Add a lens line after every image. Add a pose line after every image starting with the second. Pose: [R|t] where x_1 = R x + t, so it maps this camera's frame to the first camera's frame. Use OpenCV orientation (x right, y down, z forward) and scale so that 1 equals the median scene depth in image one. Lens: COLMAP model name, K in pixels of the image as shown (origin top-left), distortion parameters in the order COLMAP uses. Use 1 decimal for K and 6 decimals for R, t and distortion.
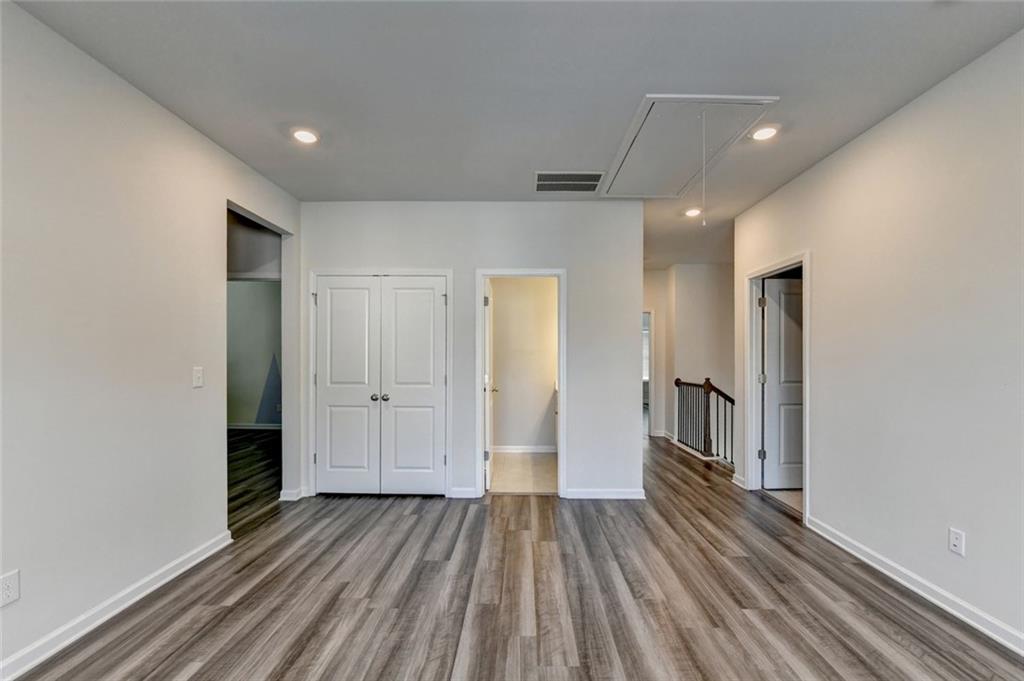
lens RADIAL K [[424.0, 0, 518.2], [0, 424.0, 353.4], [0, 0, 1]] dist [-0.007934, -0.000255]
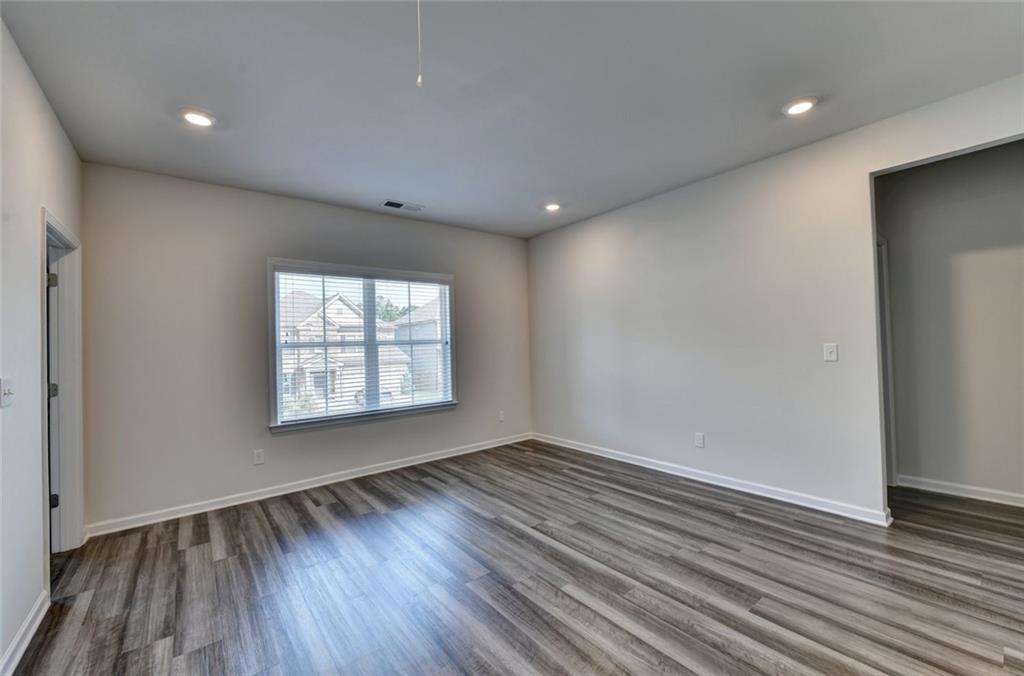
lens RADIAL K [[410.9, 0, 512.0], [0, 410.9, 338.0], [0, 0, 1]] dist [-0.001624, -0.000137]
pose [[-0.778784, 0.012679, -0.627164, 0.603477], [0.035916, 0.999057, -0.024403, 0.015055], [0.626263, -0.041530, -0.778505, 1.319572]]
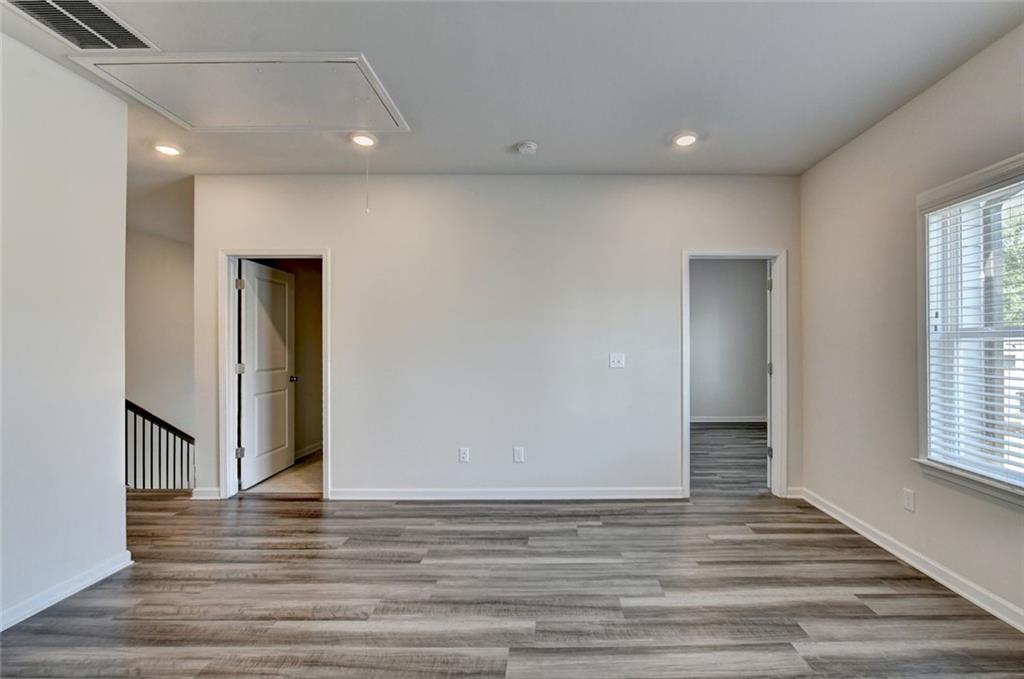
lens RADIAL K [[424.9, 0, 554.3], [0, 424.9, 341.6], [0, 0, 1]] dist [-0.013070, -0.000003]
pose [[-0.013636, 0.006019, 0.999889, -0.514912], [-0.006010, 0.999963, -0.006101, 0.004350], [-0.999889, -0.006093, -0.013599, 0.529450]]
